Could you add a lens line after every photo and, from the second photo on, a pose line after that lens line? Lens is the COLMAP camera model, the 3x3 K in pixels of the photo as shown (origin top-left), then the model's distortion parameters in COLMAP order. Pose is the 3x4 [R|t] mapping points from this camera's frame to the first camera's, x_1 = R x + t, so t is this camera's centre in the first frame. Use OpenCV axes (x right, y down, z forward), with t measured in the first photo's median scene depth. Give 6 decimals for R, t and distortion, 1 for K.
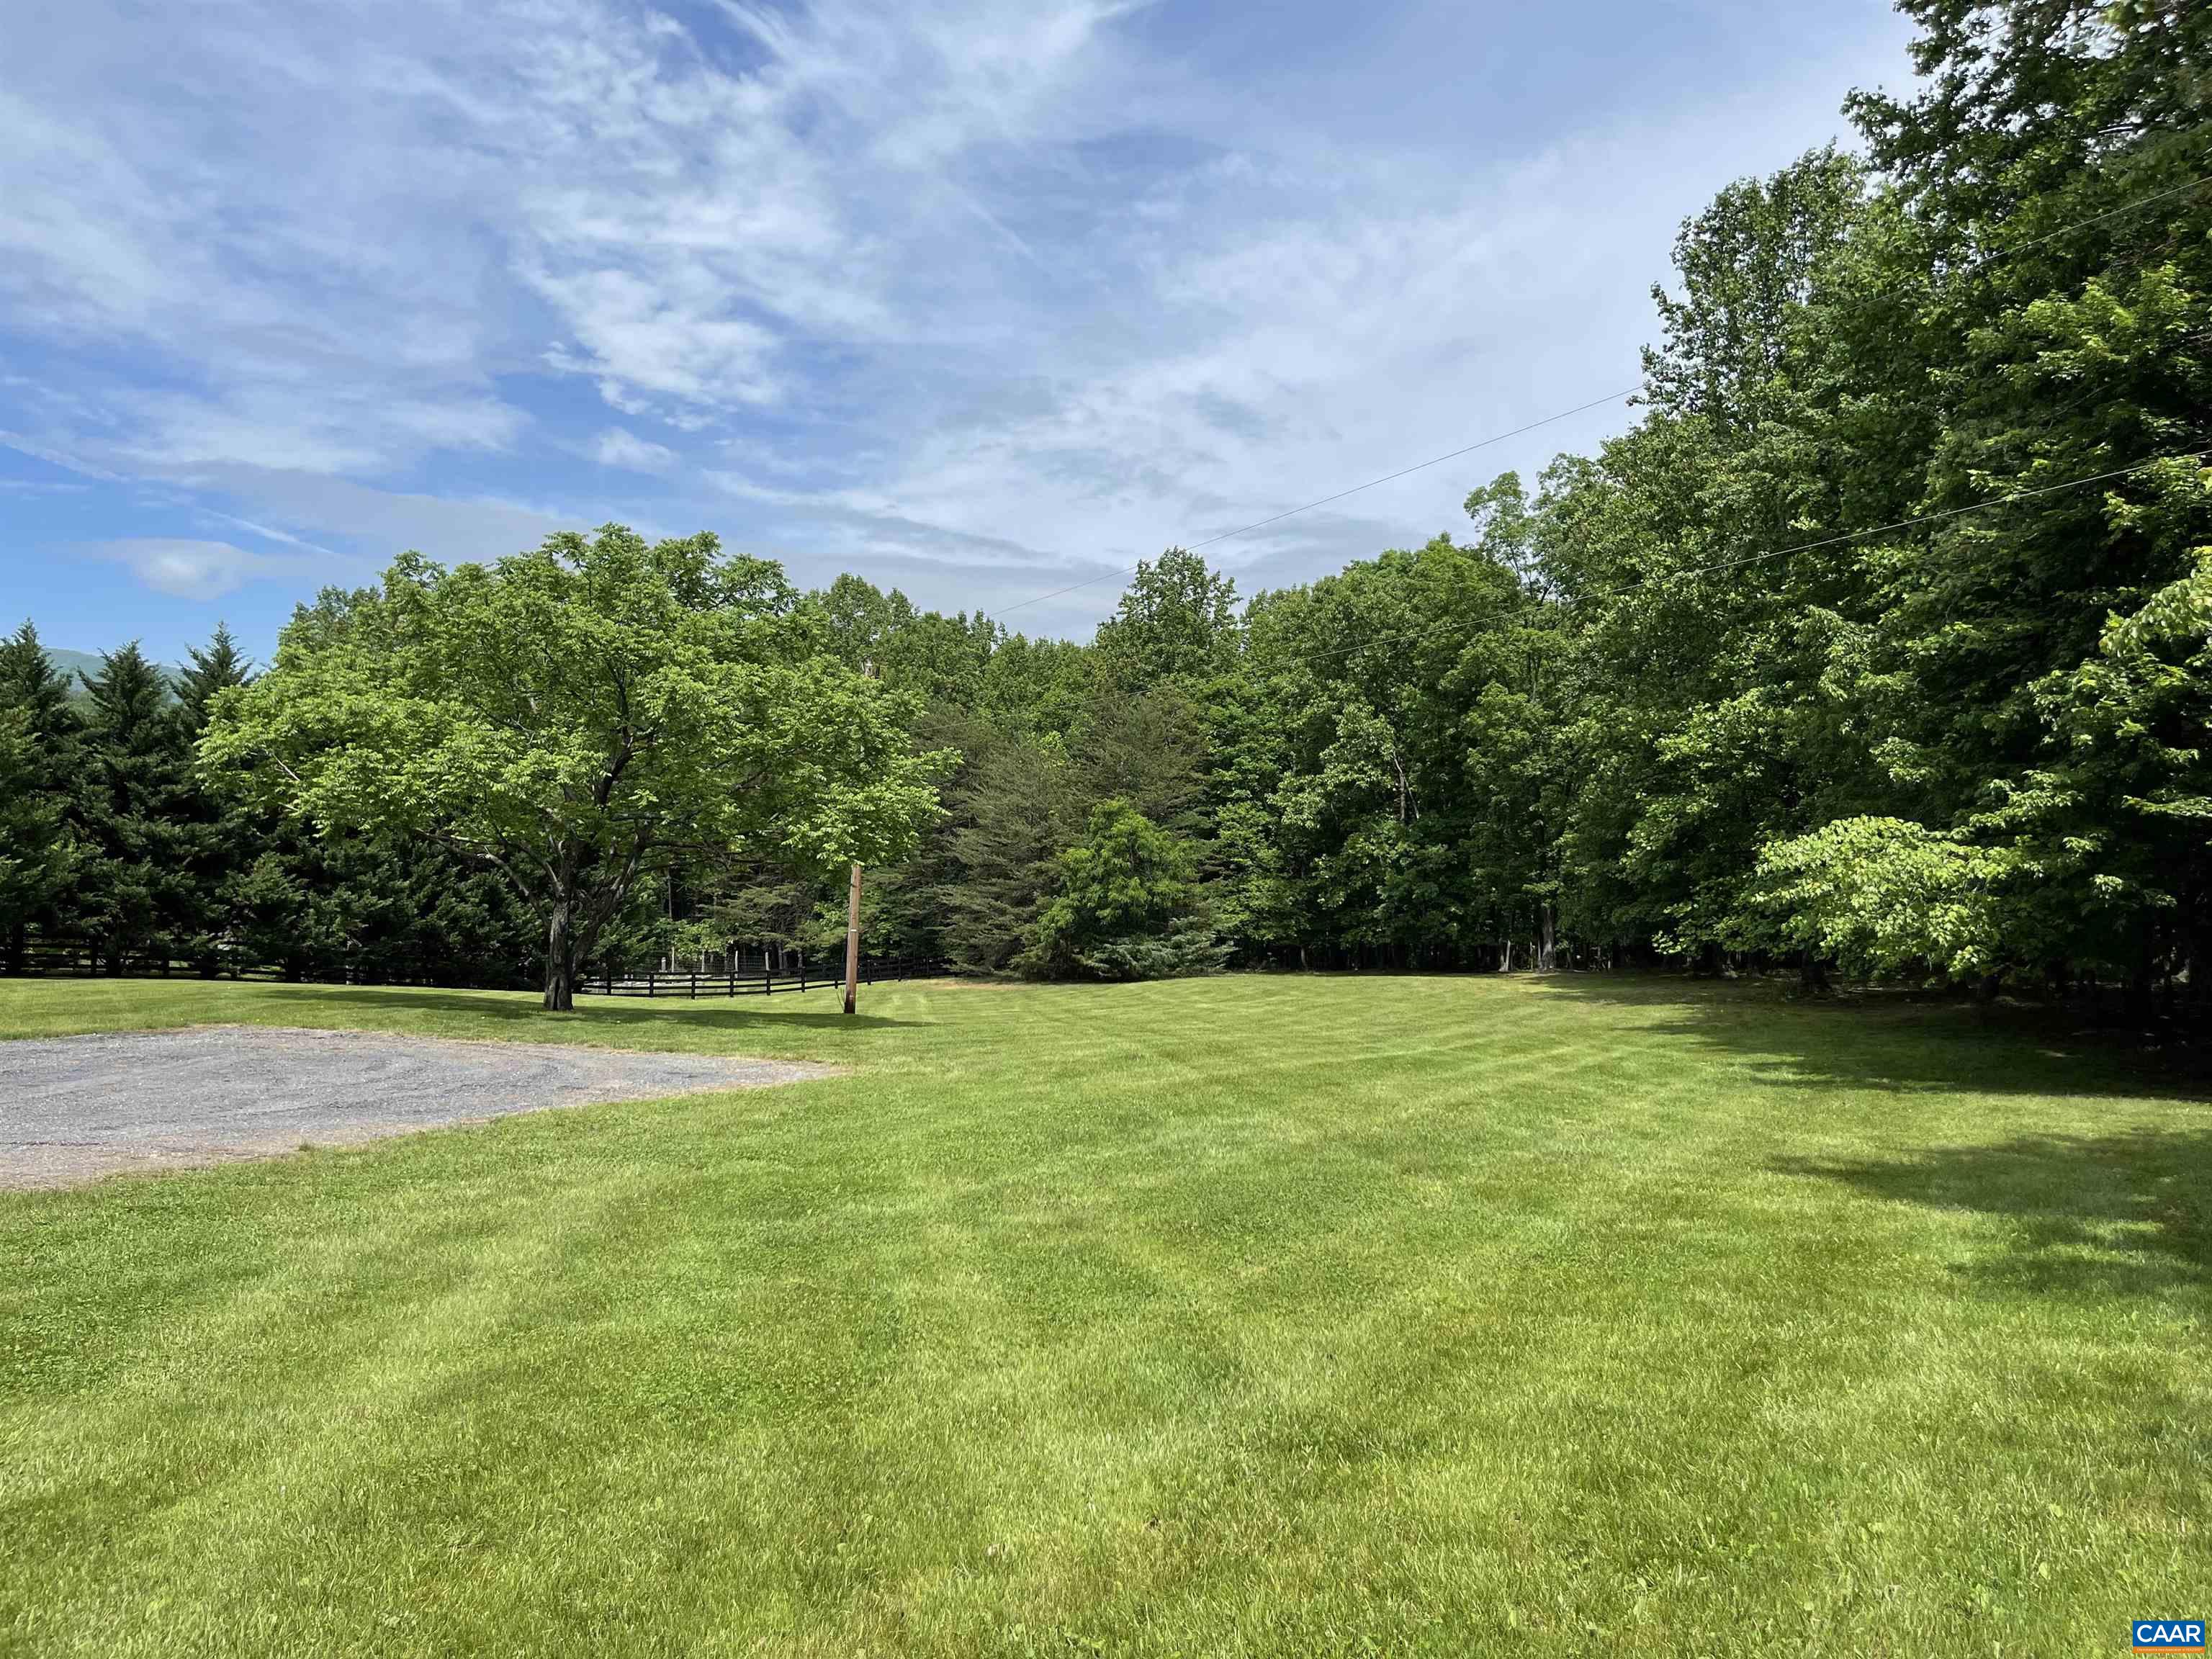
lens RADIAL K [[1703.9, 0, 1108.4], [0, 1703.9, 833.0], [0, 0, 1]] dist [0.036625, -0.024993]
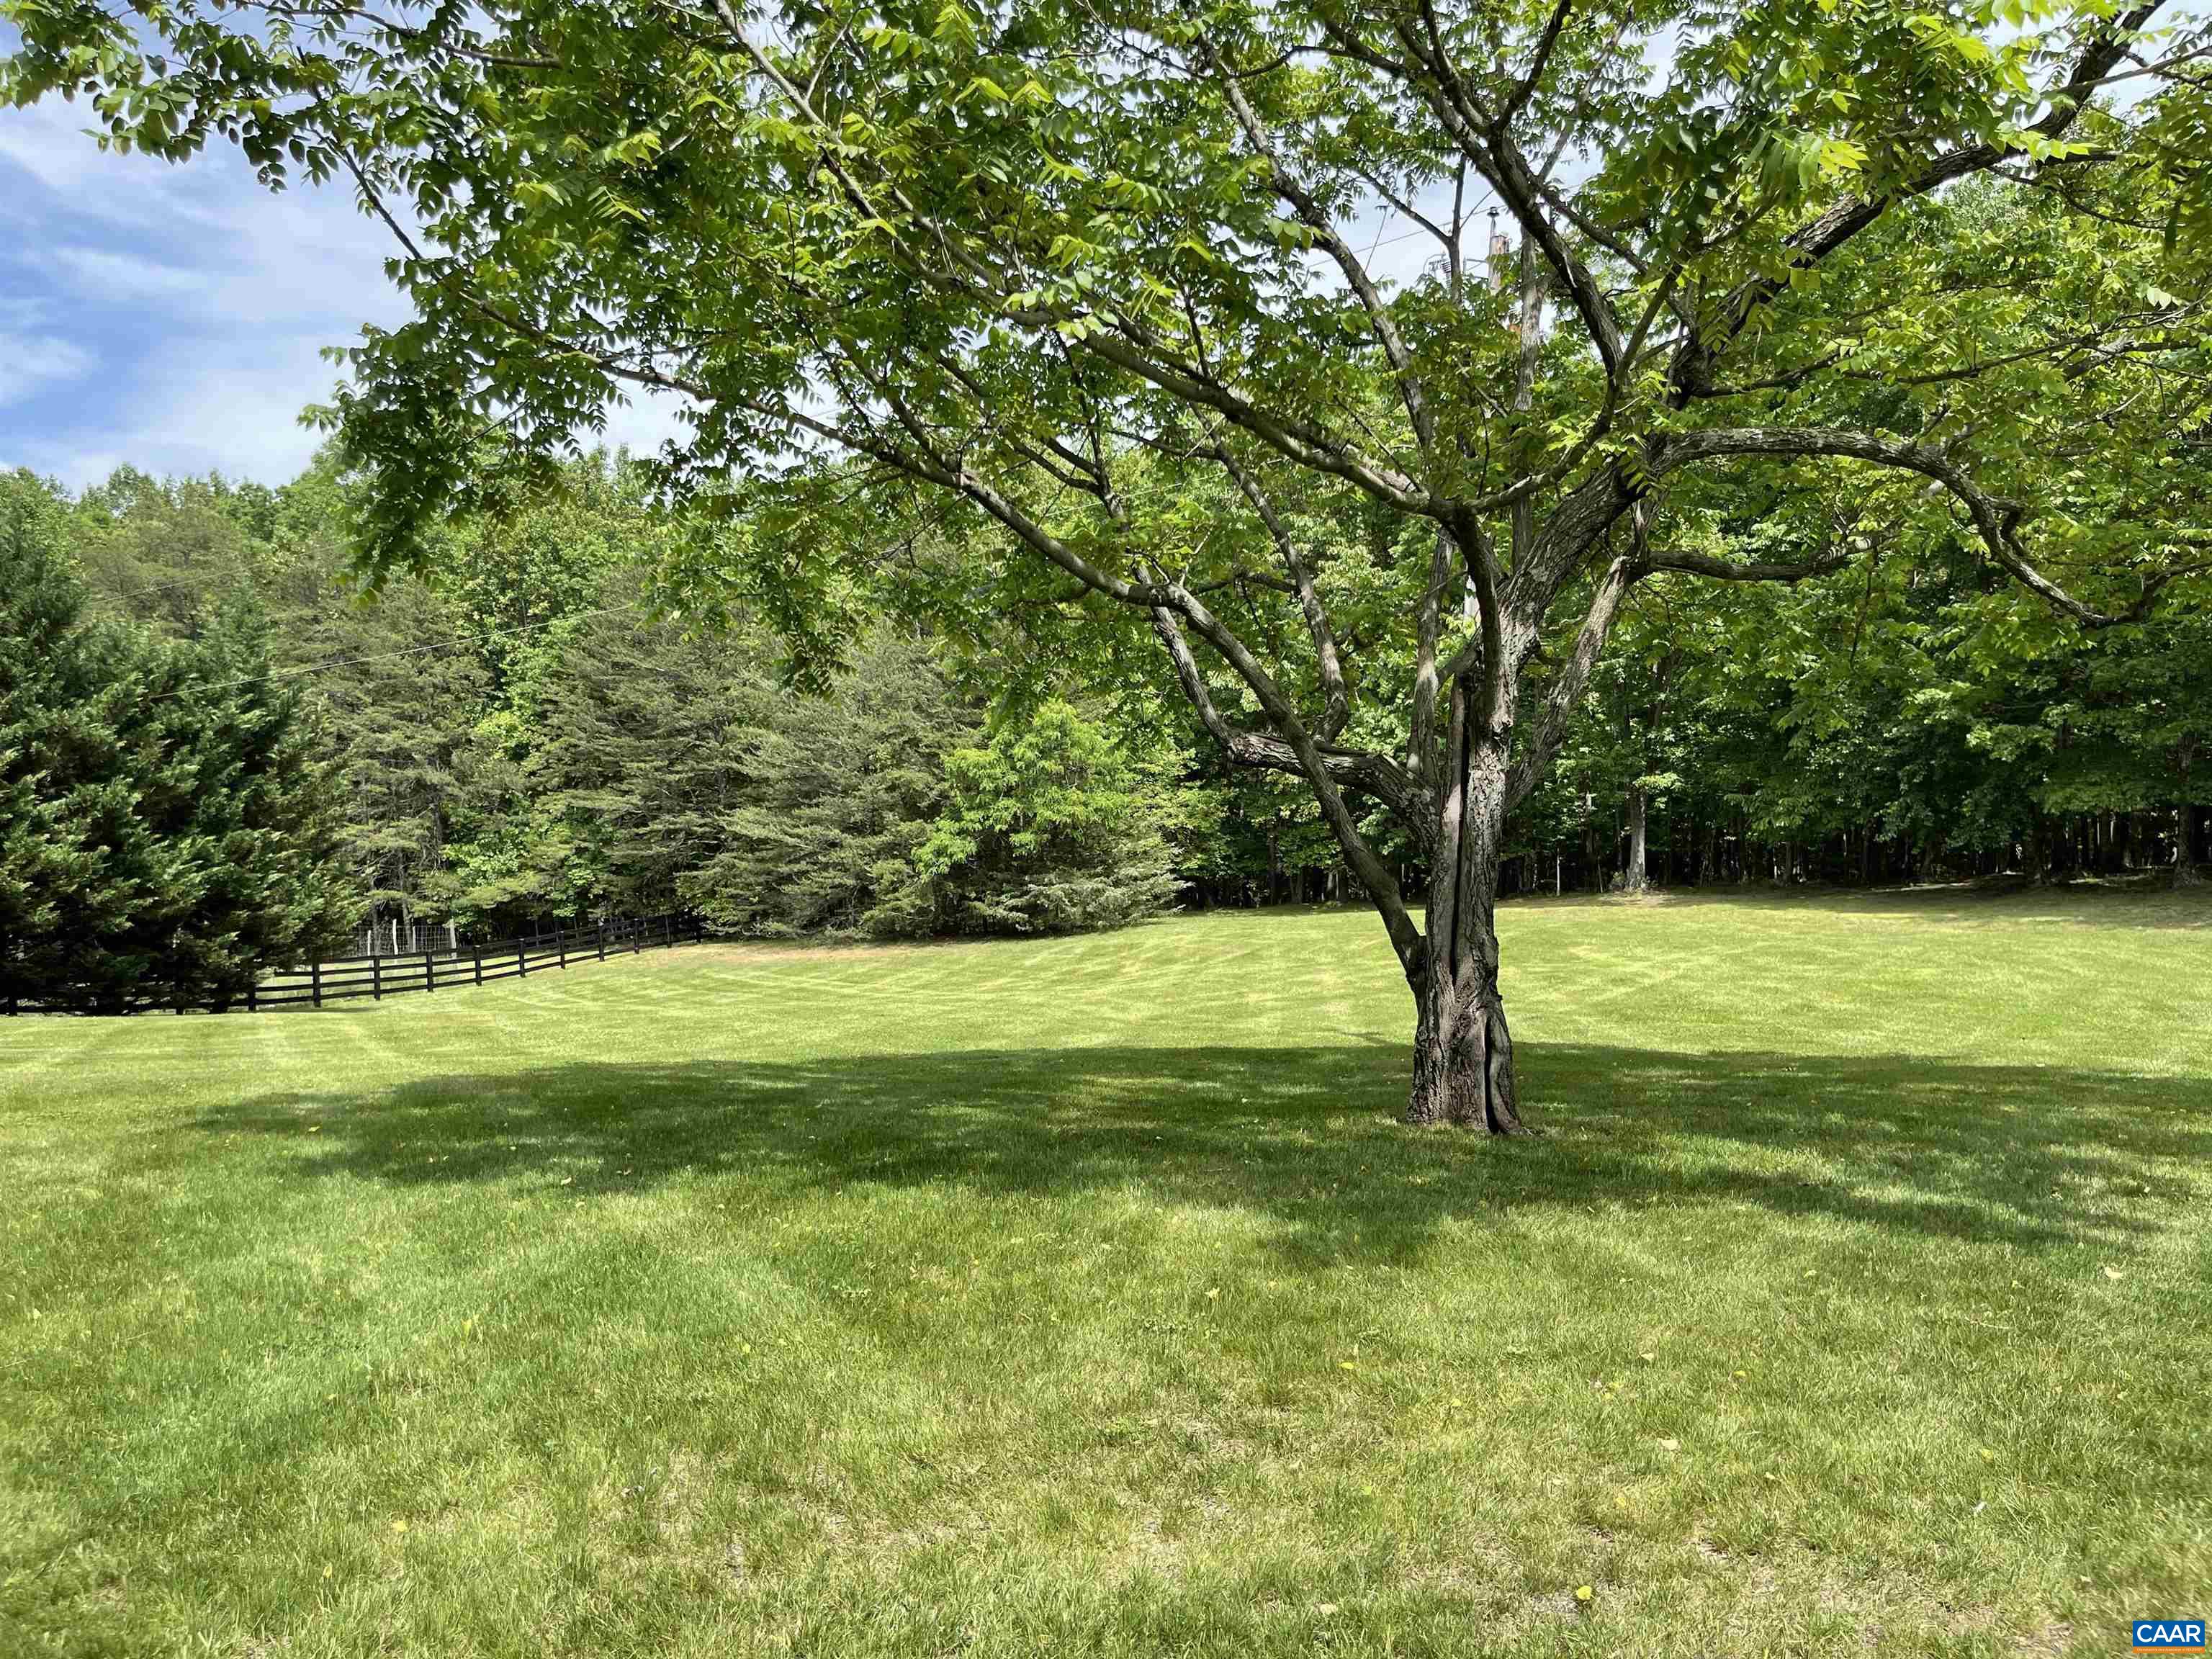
lens RADIAL K [[1703.9, 0, 1103.4], [0, 1703.9, 828.2], [0, 0, 1]] dist [0.036625, -0.024993]
pose [[0.940212, -0.027348, 0.339491, -0.206250], [0.016780, 0.999280, 0.034028, 0.019355], [-0.340177, -0.026297, 0.939994, 0.335793]]
